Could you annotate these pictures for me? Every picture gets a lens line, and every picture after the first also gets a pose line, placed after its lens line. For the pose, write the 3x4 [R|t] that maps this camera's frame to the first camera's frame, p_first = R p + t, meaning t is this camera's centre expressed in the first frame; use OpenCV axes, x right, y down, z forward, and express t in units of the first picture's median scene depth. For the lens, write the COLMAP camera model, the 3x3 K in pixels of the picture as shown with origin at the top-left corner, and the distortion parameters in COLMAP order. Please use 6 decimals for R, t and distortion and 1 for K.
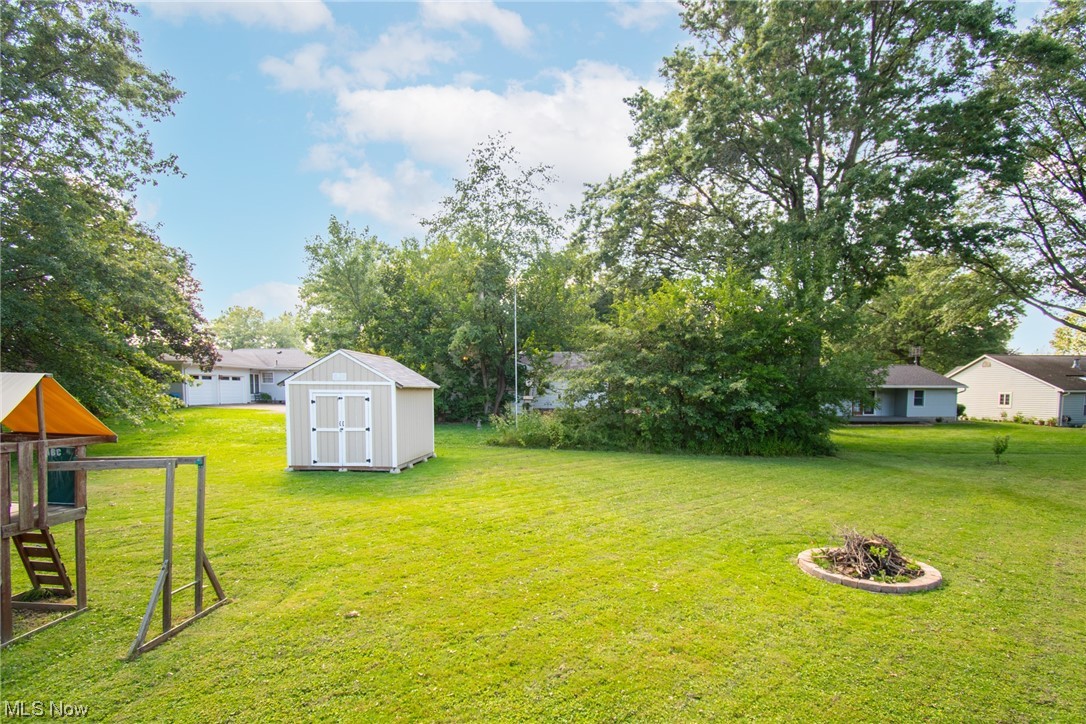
lens RADIAL K [[483.4, 0, 559.7], [0, 483.4, 426.5], [0, 0, 1]] dist [0.006144, -0.002788]
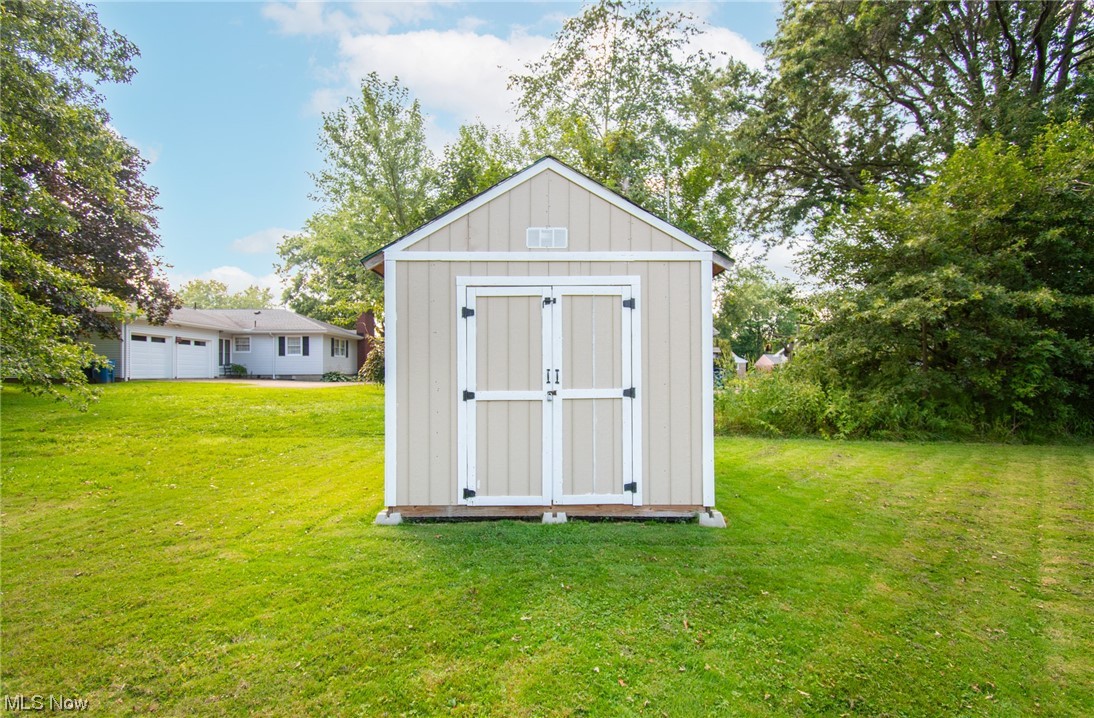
lens RADIAL K [[502.5, 0, 544.1], [0, 502.5, 369.6], [0, 0, 1]] dist [-0.004758, -0.000180]
pose [[0.999585, -0.011910, 0.026218, -0.252822], [0.014014, 0.996568, -0.081589, 0.009469], [-0.025157, 0.081922, 0.996321, 0.355936]]
